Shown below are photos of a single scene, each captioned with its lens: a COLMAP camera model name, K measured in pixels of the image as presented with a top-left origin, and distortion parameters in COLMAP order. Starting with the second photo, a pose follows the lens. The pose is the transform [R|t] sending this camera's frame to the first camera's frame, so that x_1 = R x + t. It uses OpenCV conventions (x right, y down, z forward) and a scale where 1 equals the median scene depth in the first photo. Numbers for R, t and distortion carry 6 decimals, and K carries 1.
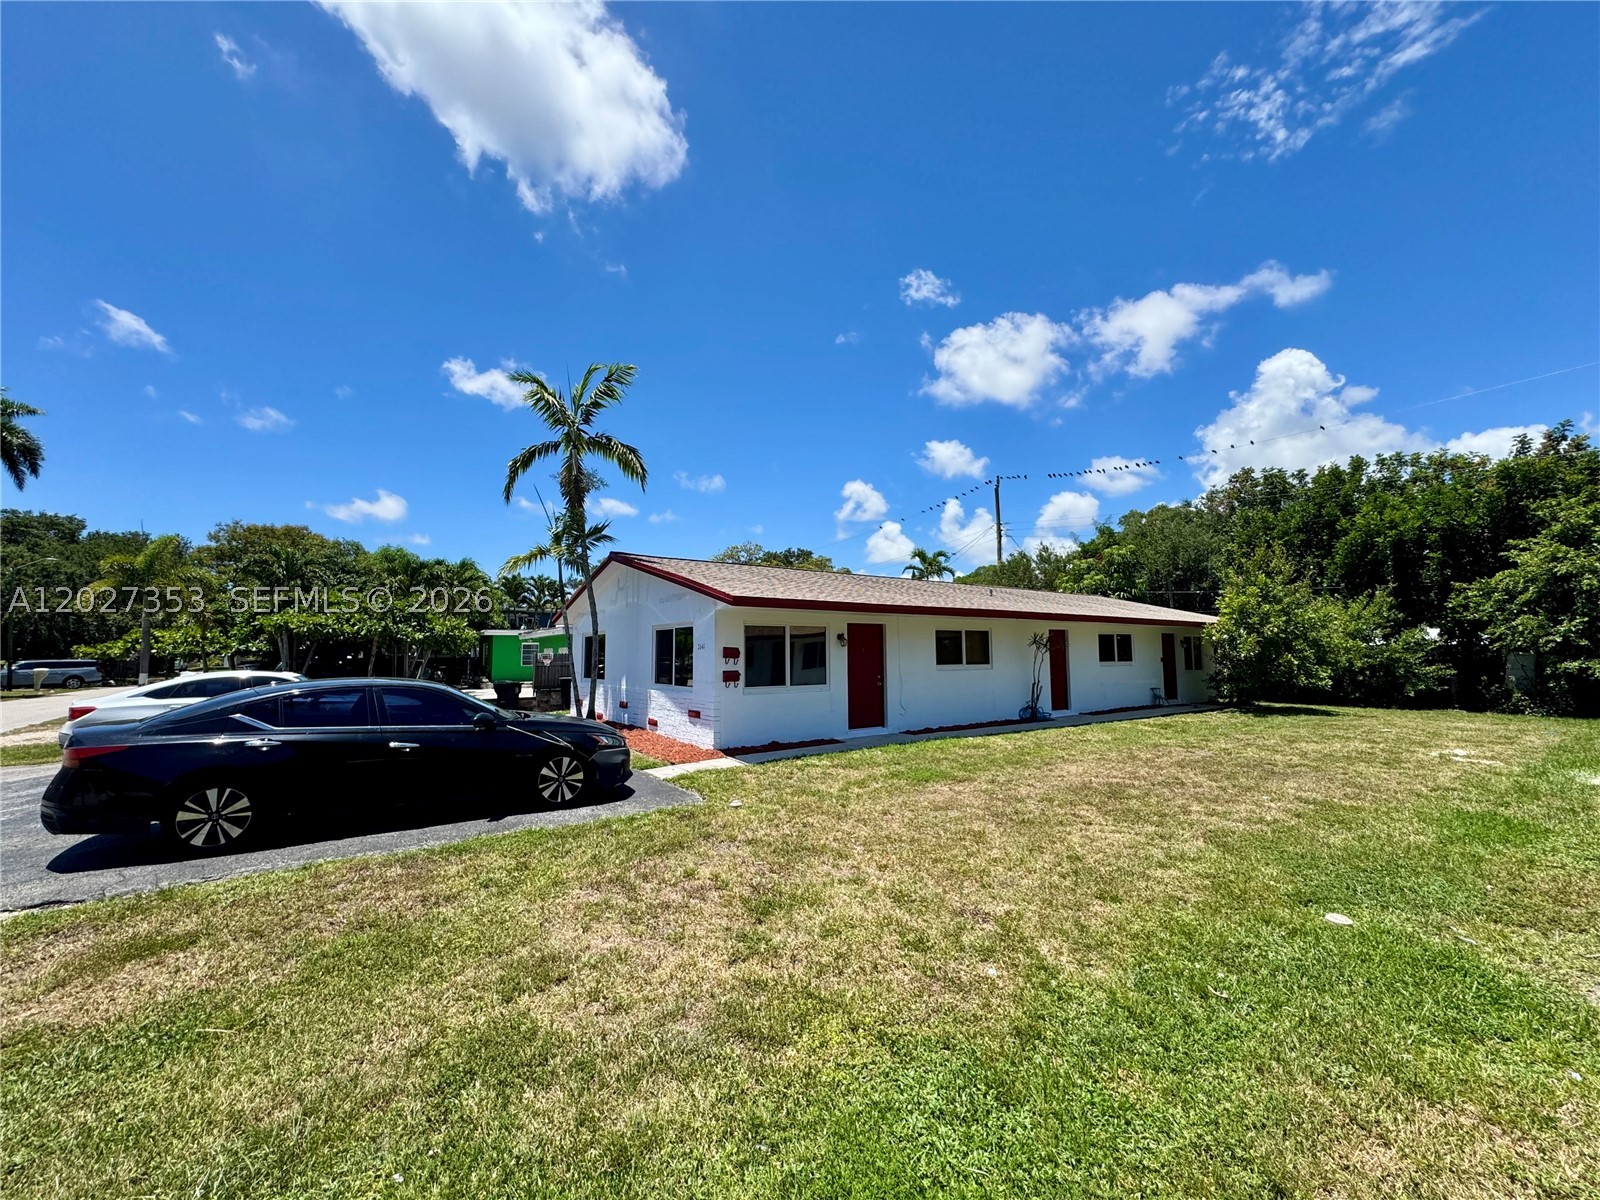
lens RADIAL K [[633.8, 0, 800.0], [0, 633.8, 600.0], [0, 0, 1]] dist [0.000605, -0.000632]
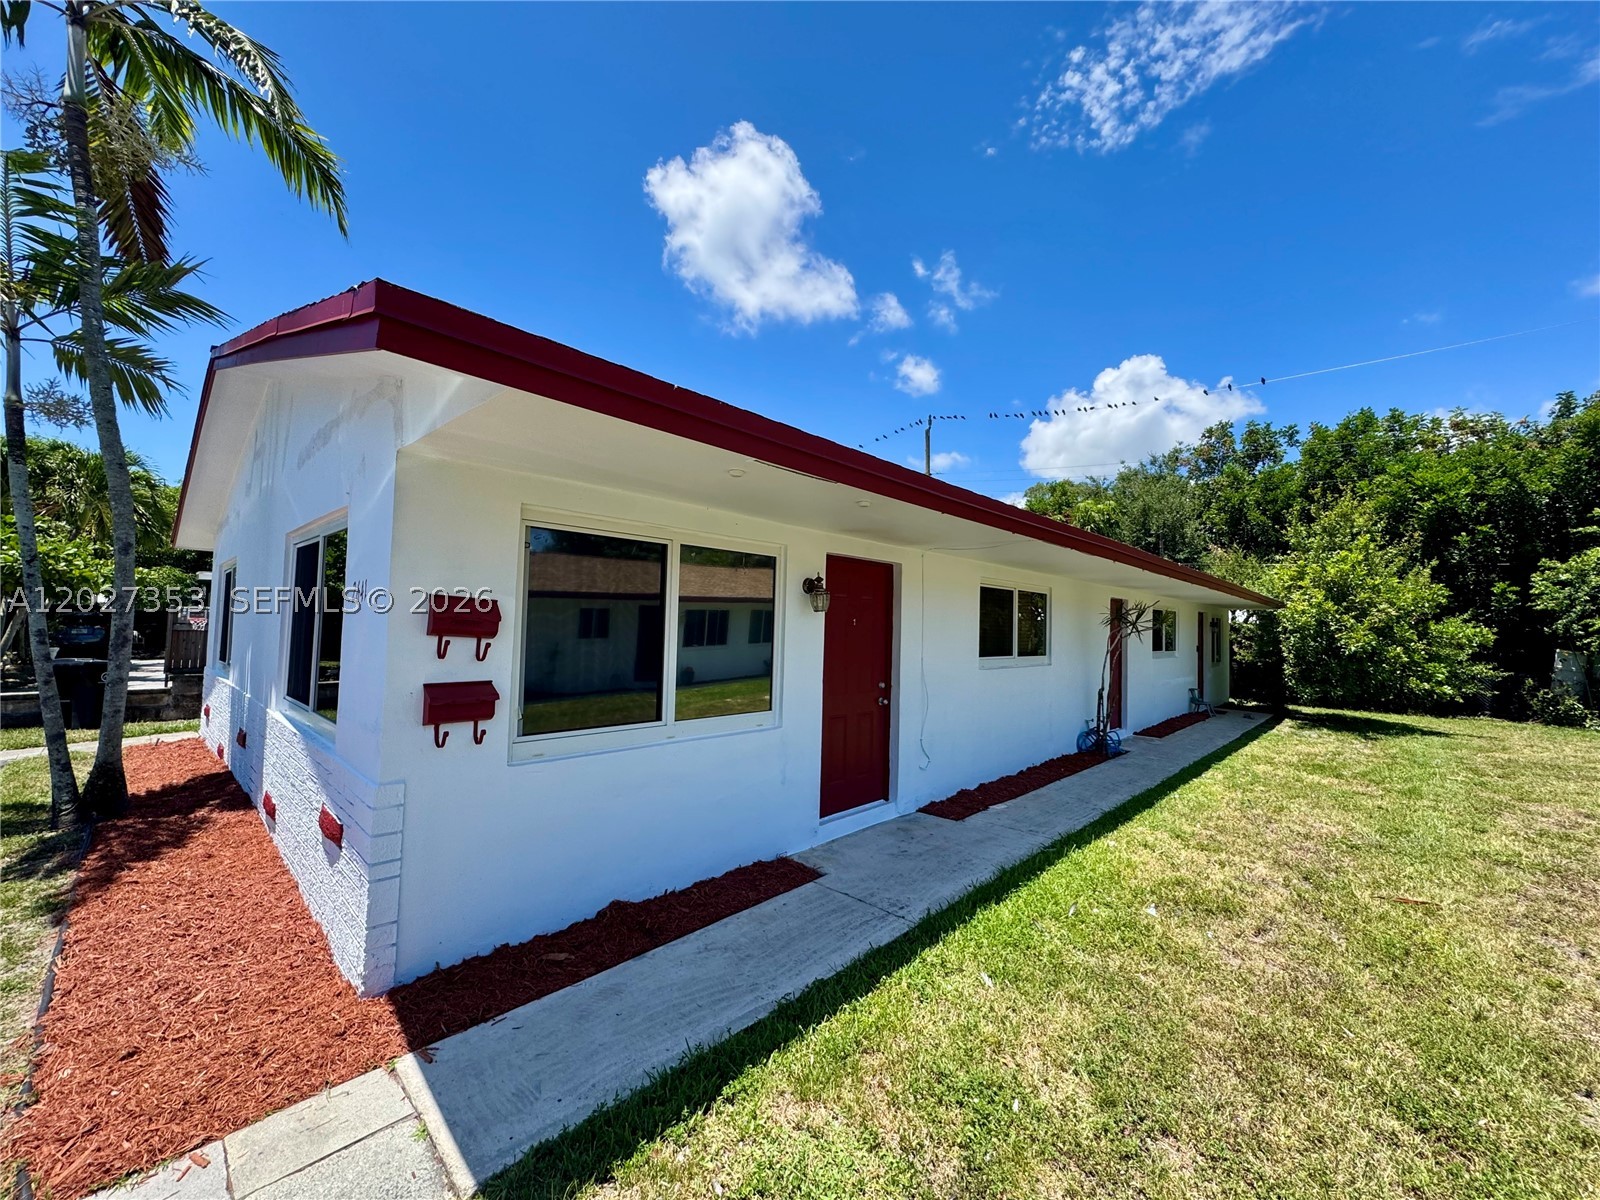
lens RADIAL K [[633.8, 0, 800.0], [0, 633.8, 600.0], [0, 0, 1]] dist [0.000605, -0.000632]
pose [[0.979246, 0.041189, 0.198446, -0.013992], [-0.050548, 0.997824, 0.042328, 0.037637], [-0.196271, -0.051481, 0.979197, 0.465775]]
